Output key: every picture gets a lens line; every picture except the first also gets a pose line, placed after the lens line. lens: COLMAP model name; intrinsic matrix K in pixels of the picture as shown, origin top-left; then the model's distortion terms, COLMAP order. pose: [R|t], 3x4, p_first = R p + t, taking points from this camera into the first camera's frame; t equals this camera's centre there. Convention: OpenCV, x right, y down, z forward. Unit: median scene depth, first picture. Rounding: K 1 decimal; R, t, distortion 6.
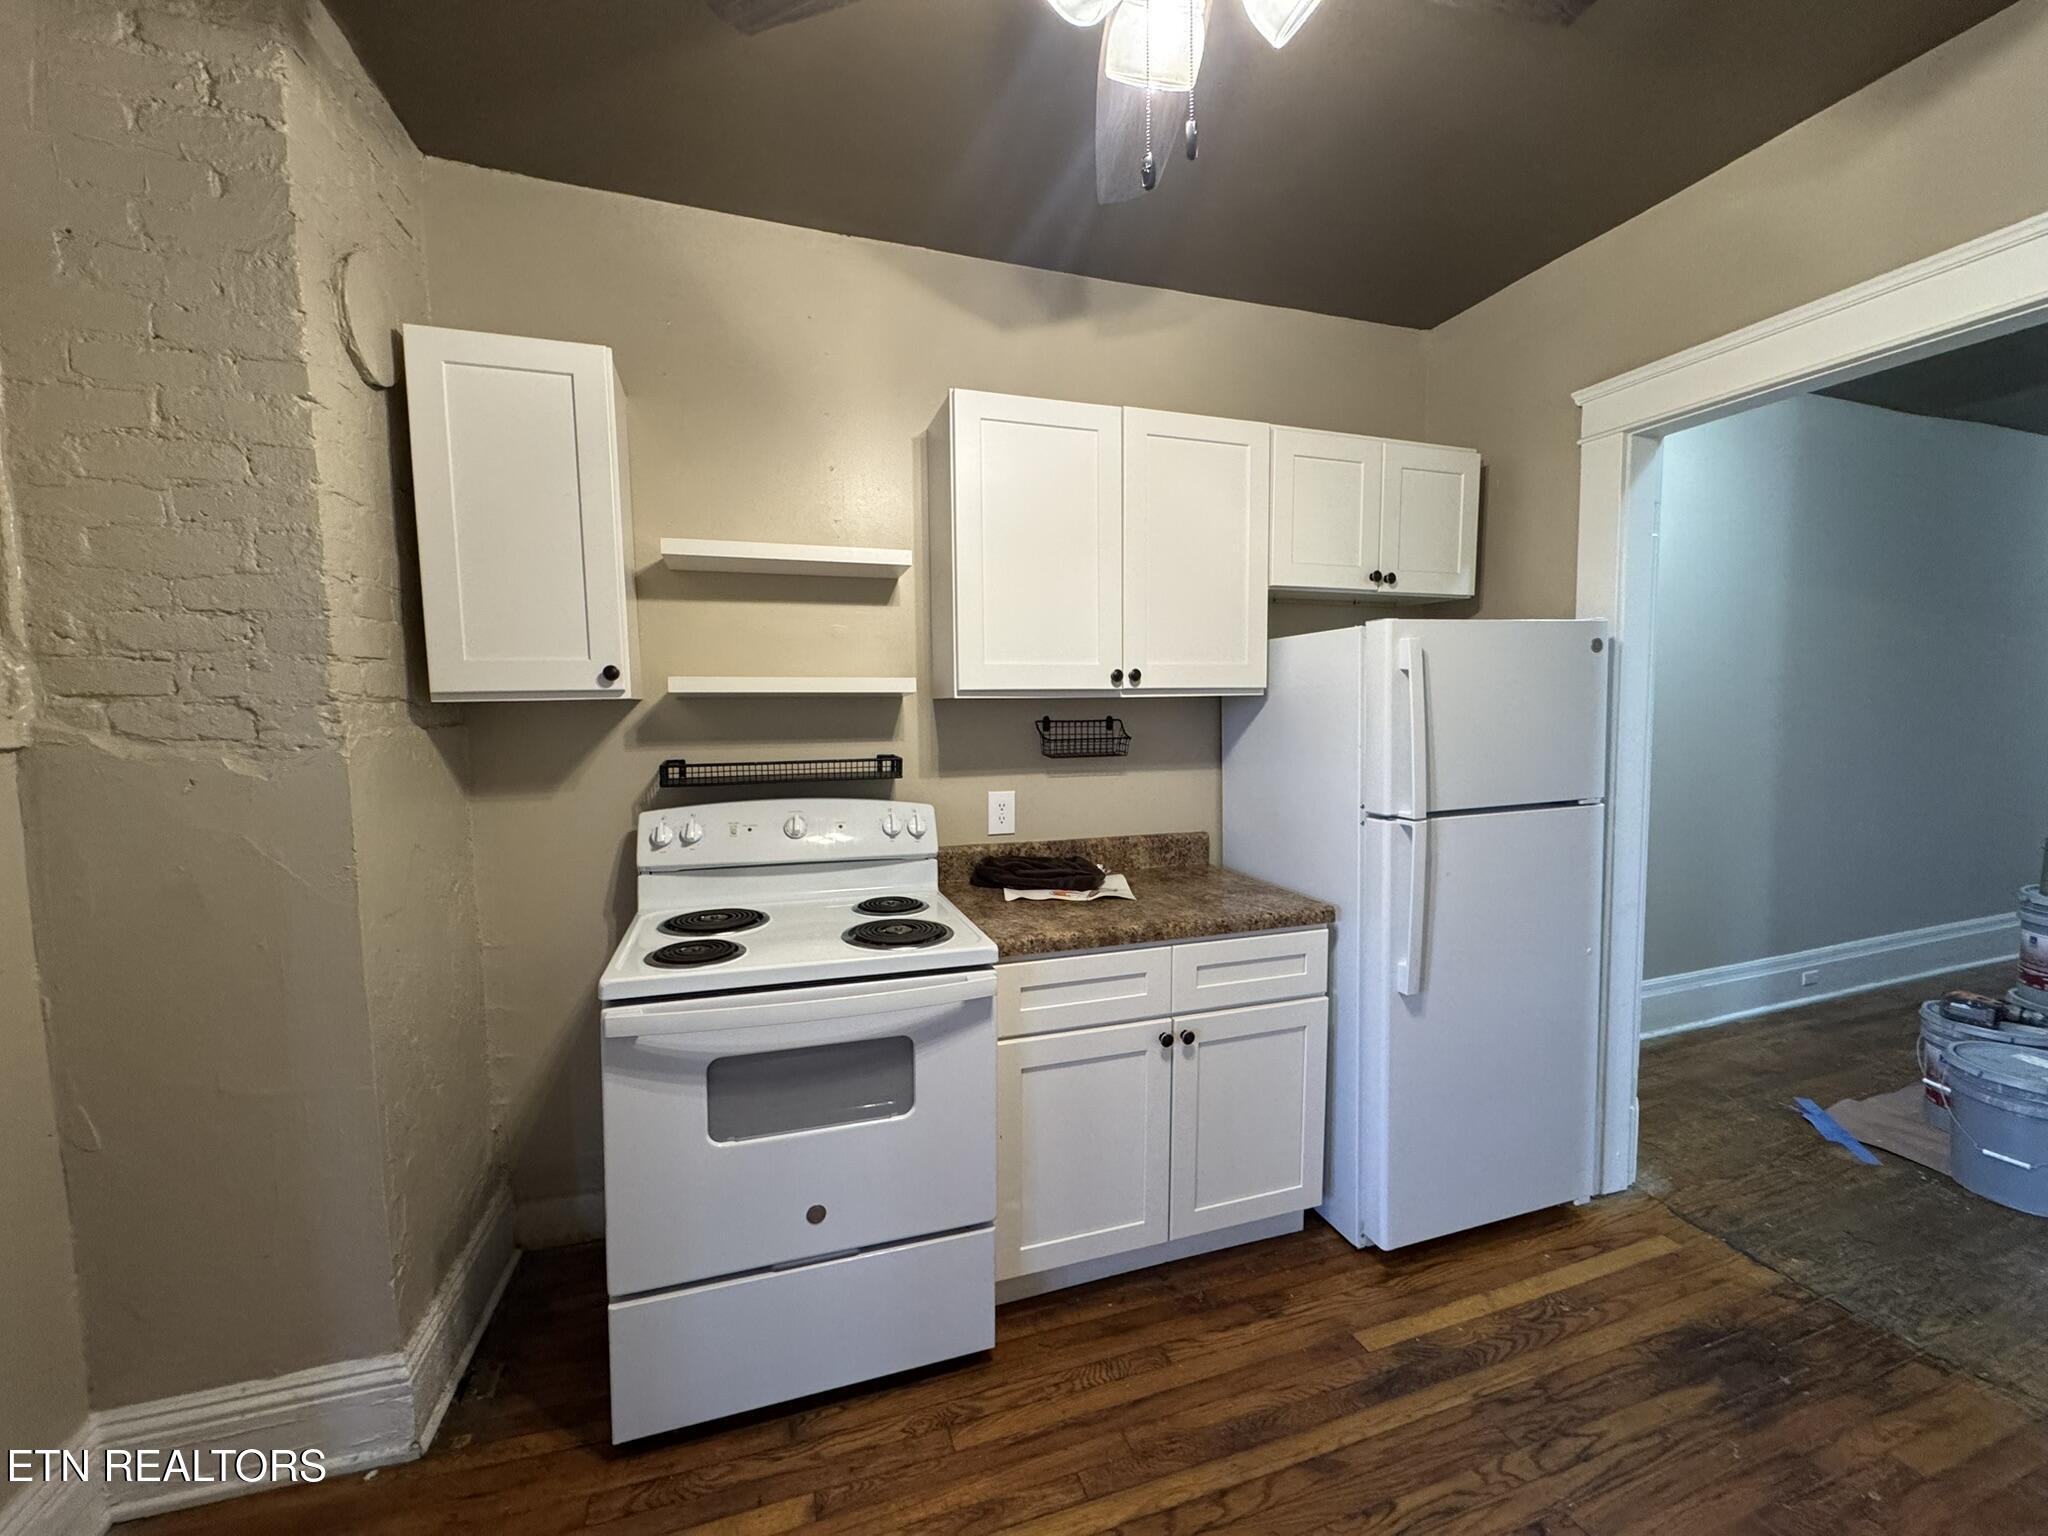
lens RADIAL K [[810.0, 0, 1024.0], [0, 810.0, 768.0], [0, 0, 1]] dist [-0.004517, 0.000479]
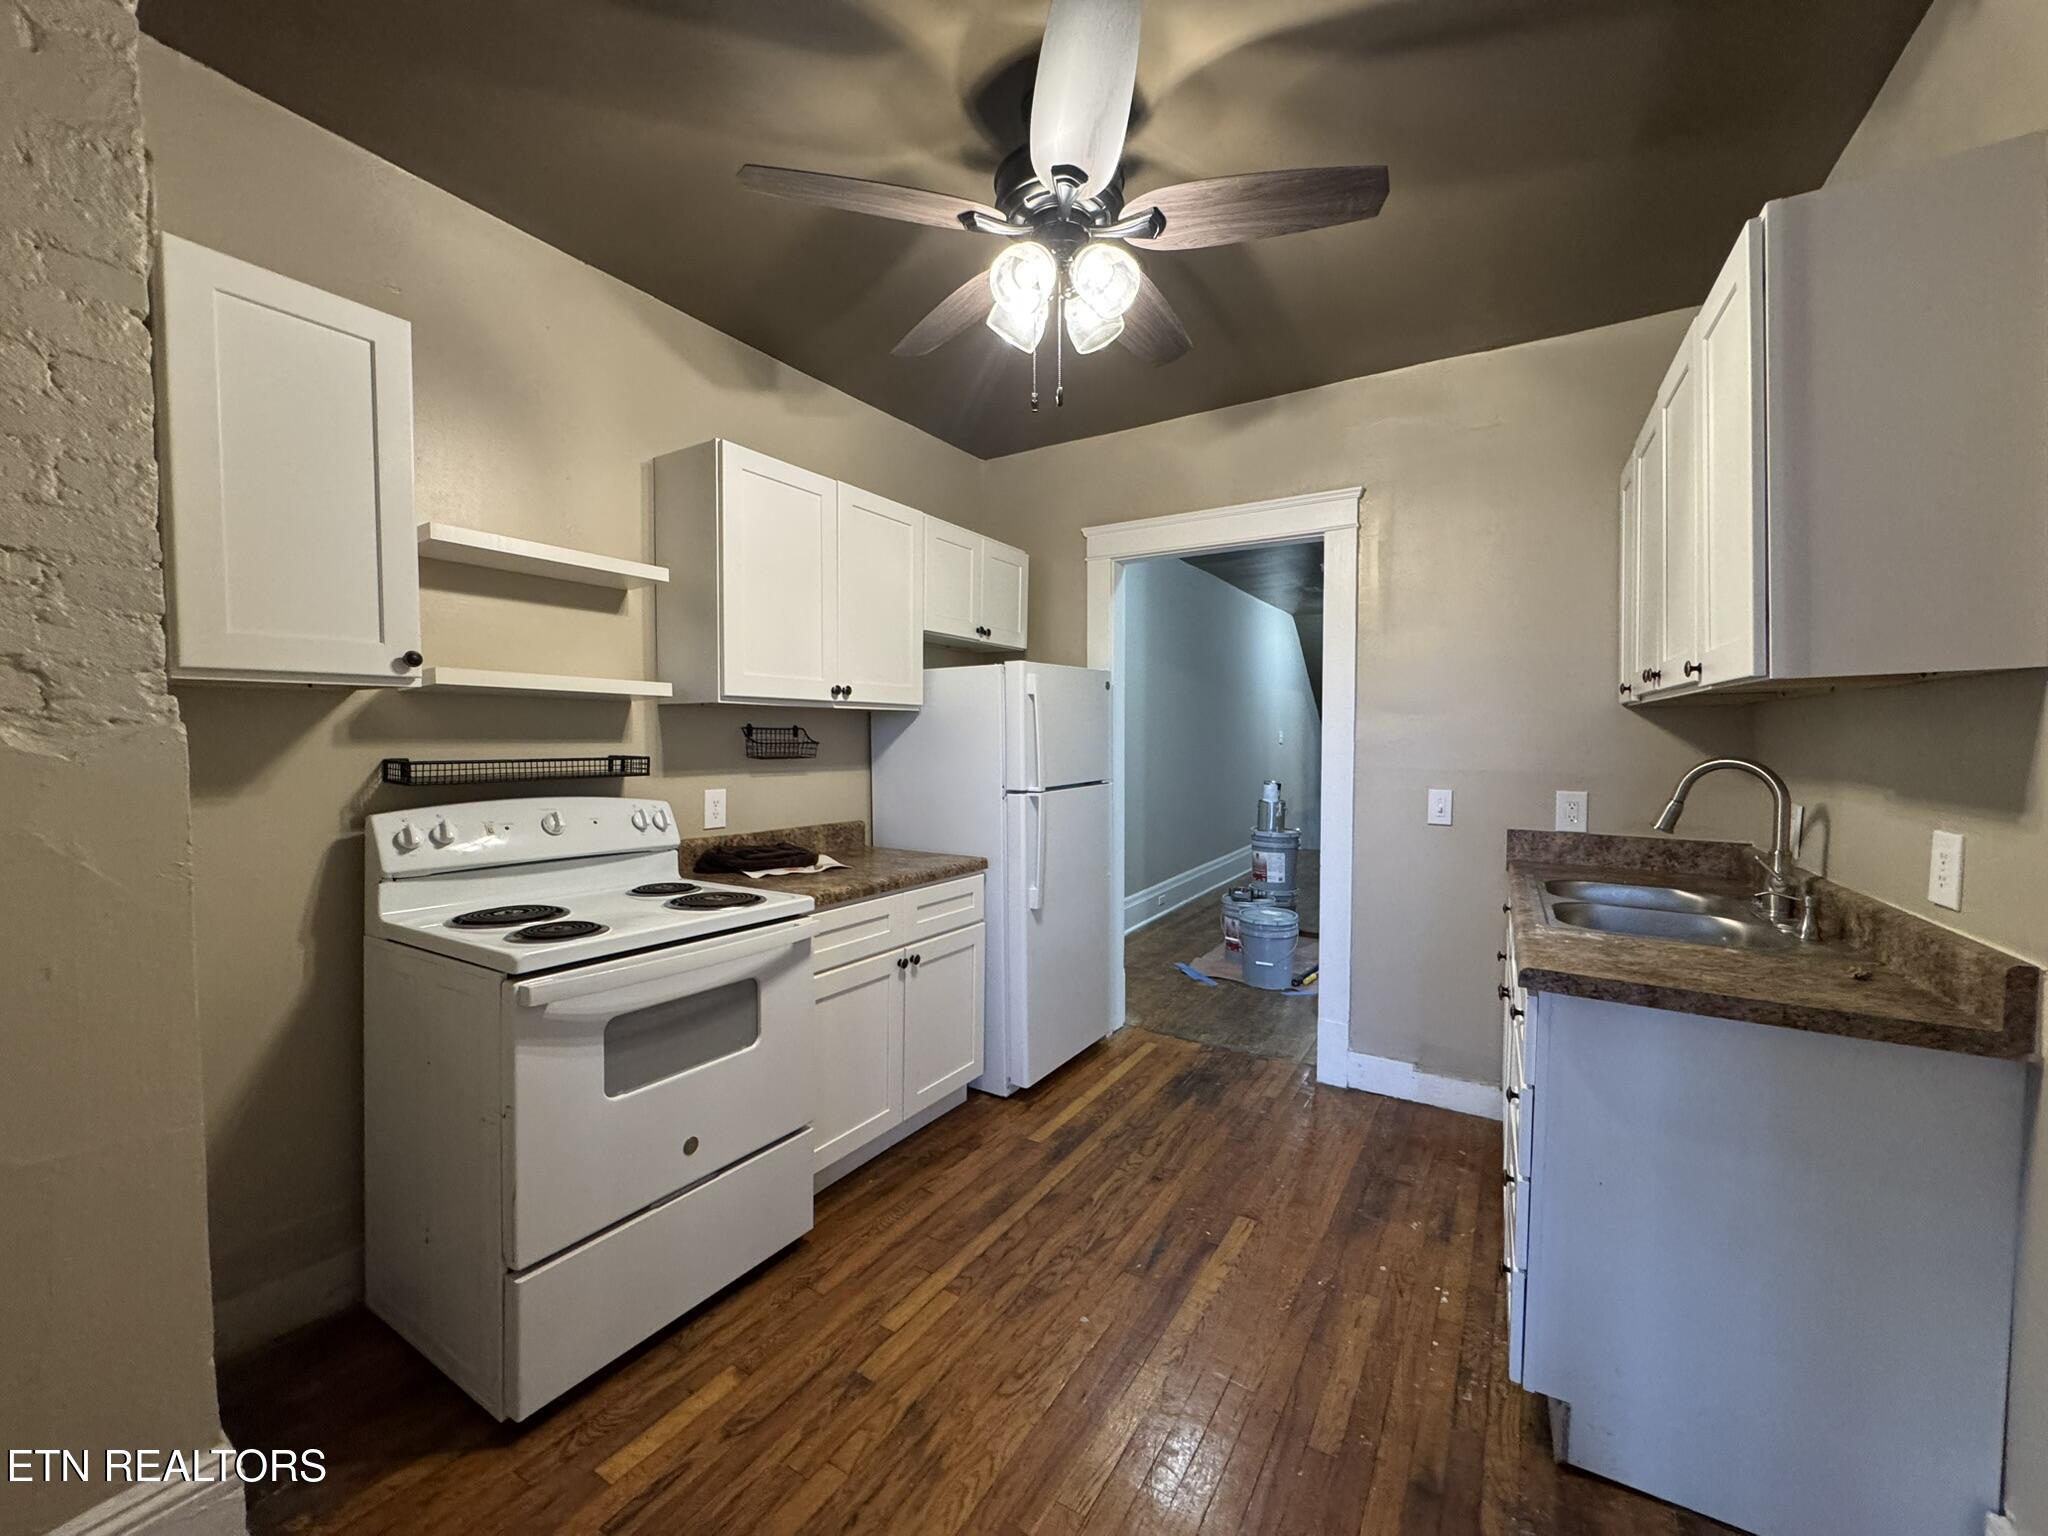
lens RADIAL K [[810.0, 0, 1024.0], [0, 810.0, 768.0], [0, 0, 1]] dist [-0.004517, 0.000479]
pose [[0.771445, -0.011498, 0.636192, -0.494503], [0.038160, 0.998873, -0.028221, 0.057252], [-0.635150, 0.046048, 0.771015, -0.161266]]
